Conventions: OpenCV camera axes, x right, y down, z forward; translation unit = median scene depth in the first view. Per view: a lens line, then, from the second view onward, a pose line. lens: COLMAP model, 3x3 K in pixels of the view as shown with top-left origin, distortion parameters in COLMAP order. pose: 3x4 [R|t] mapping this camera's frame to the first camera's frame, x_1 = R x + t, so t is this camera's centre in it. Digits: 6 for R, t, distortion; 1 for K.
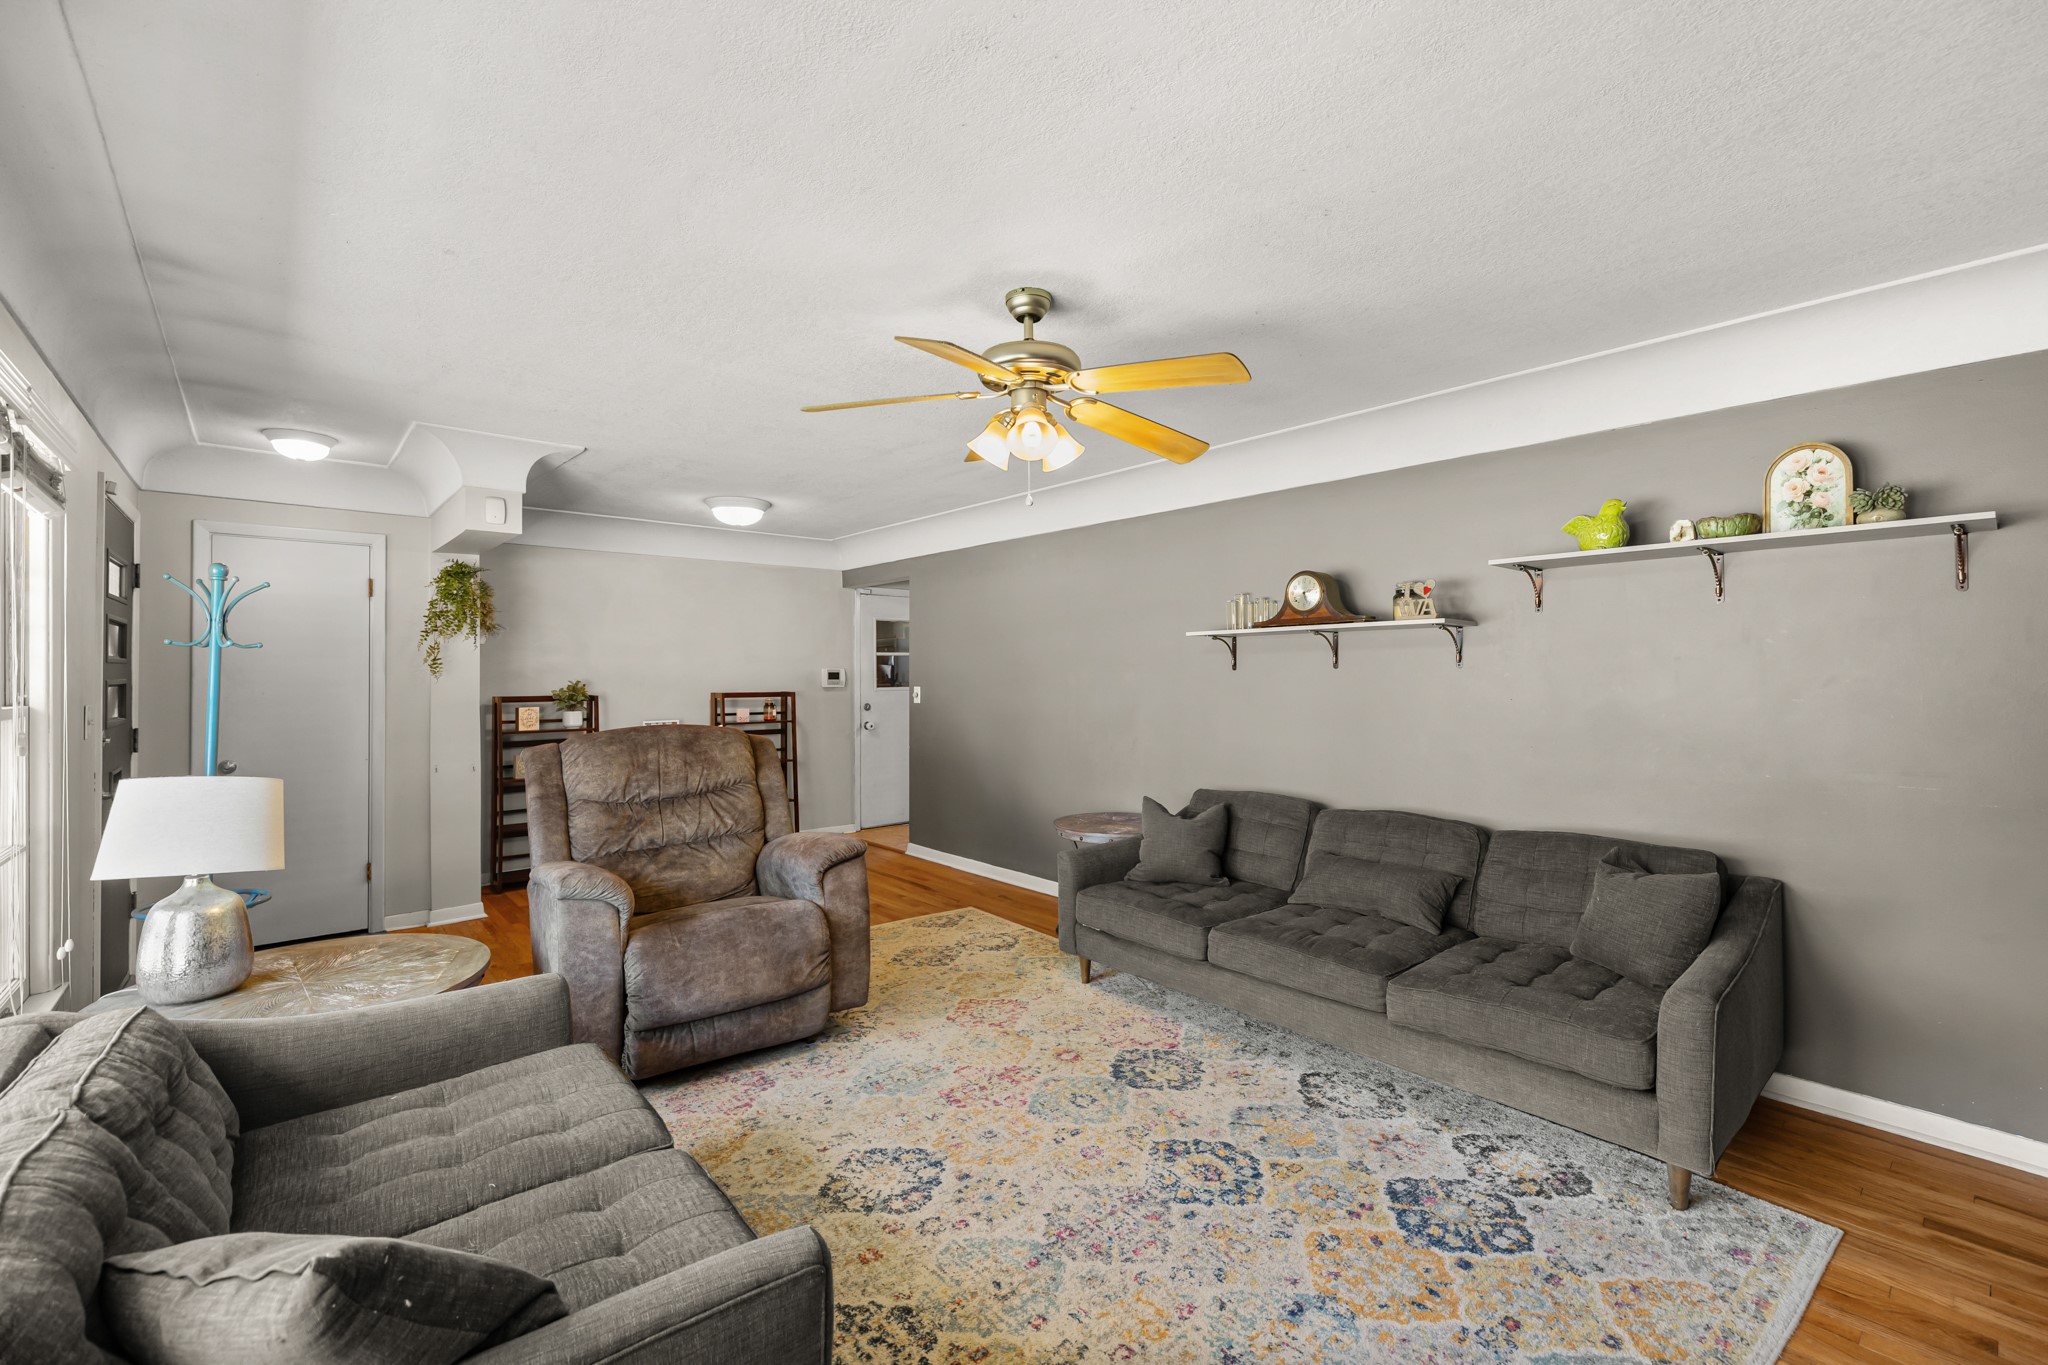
lens RADIAL K [[865.6, 0, 1021.9], [0, 865.6, 669.7], [0, 0, 1]] dist [-0.002129, 0.000627]
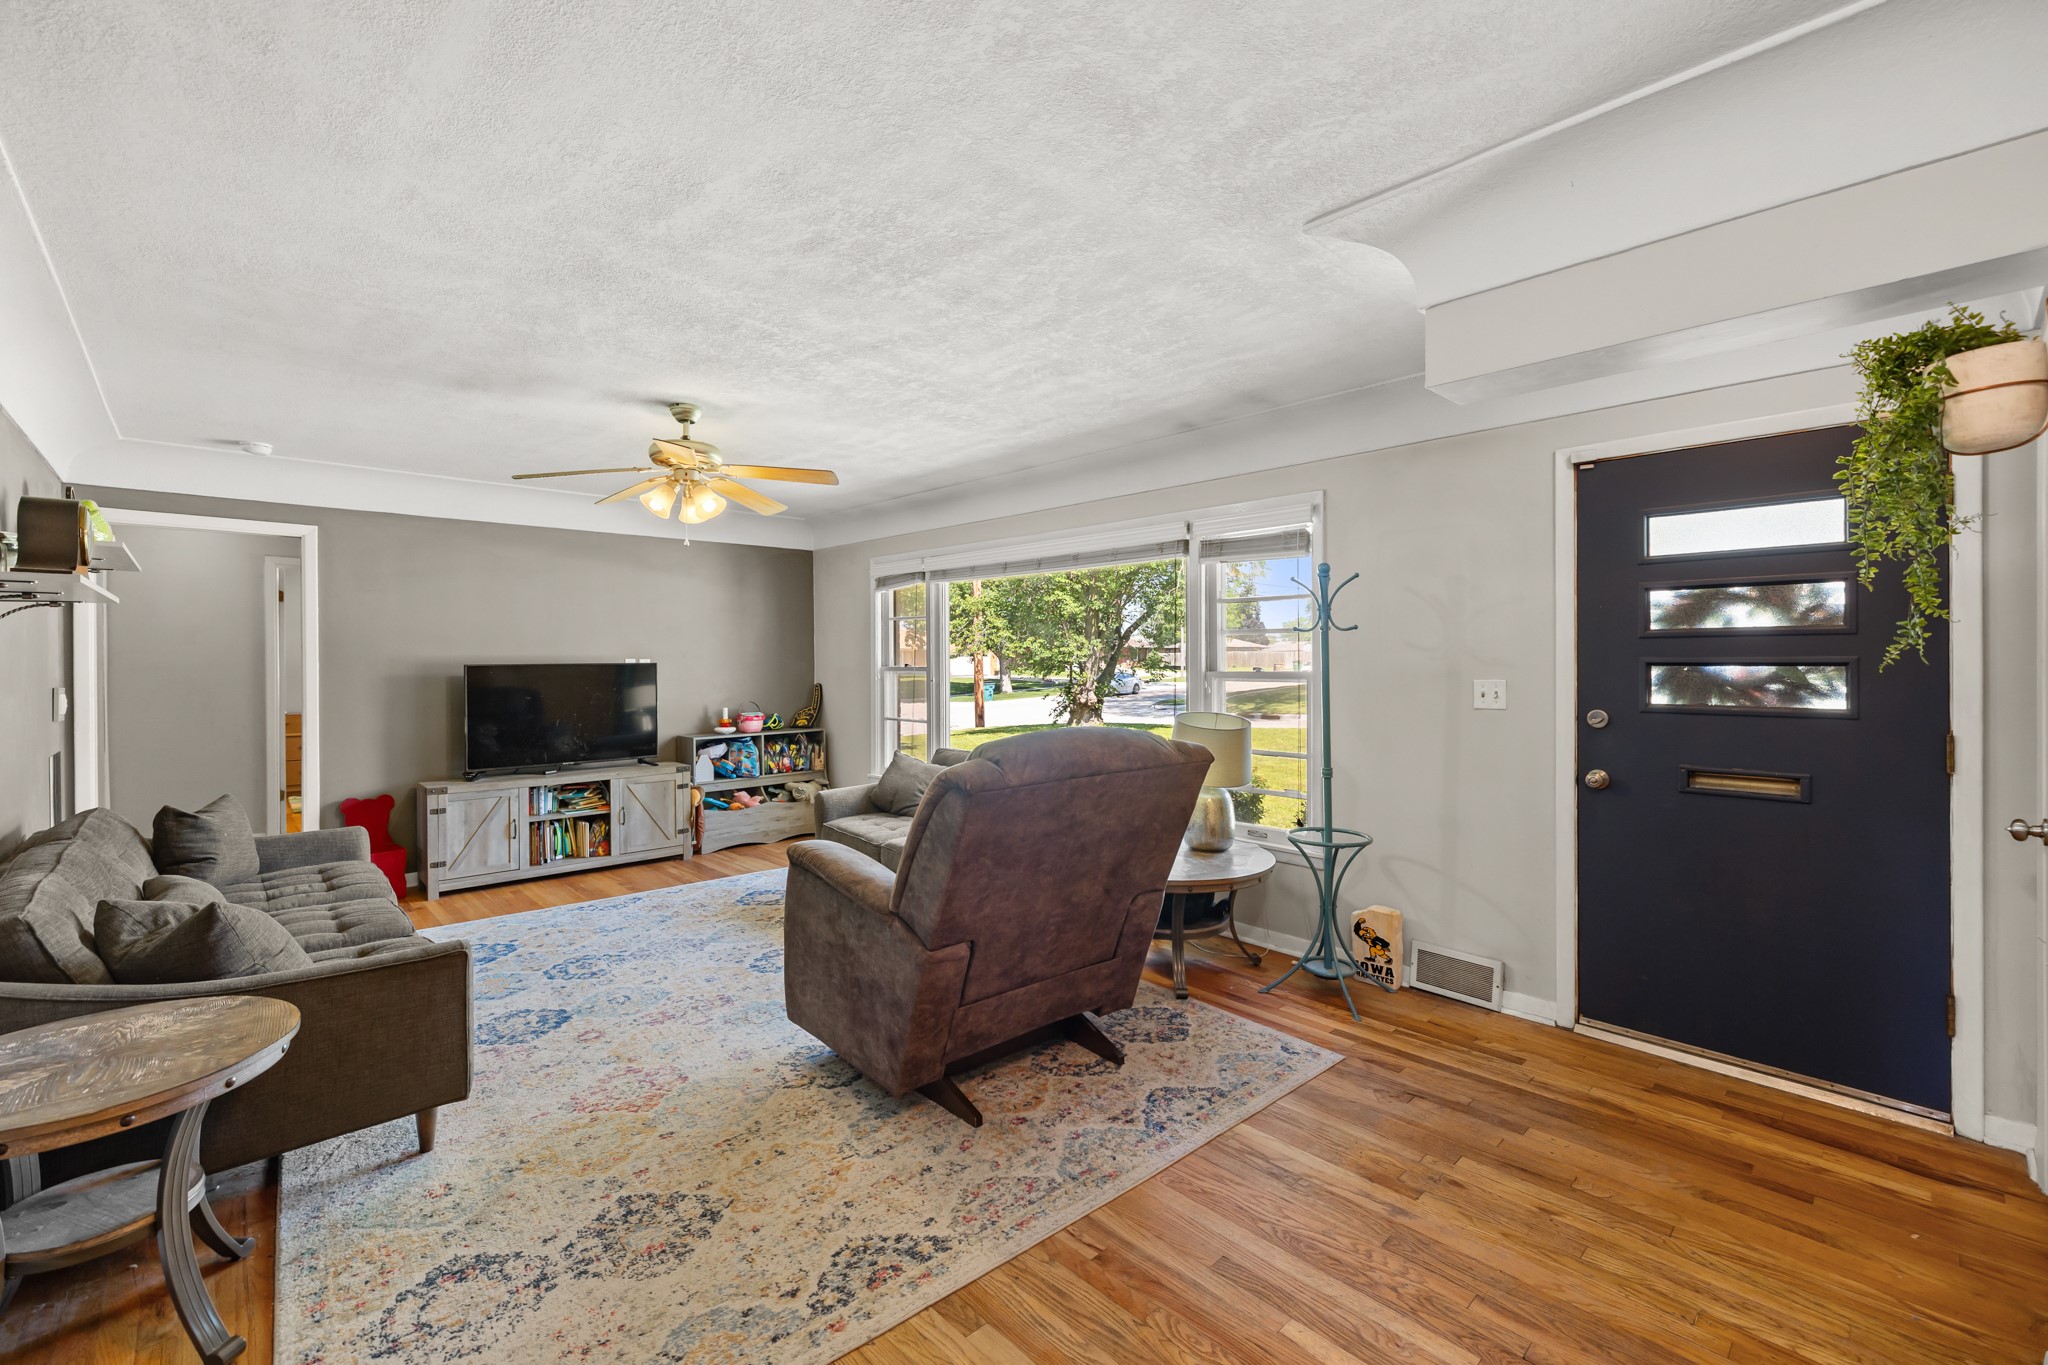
lens RADIAL K [[865.6, 0, 1026.3], [0, 865.6, 666.2], [0, 0, 1]] dist [-0.002129, 0.000627]
pose [[-0.999092, 0.007744, -0.041895, -0.451652], [0.007360, 0.999930, 0.009301, 0.009563], [0.041964, 0.008985, -0.999079, 2.194160]]
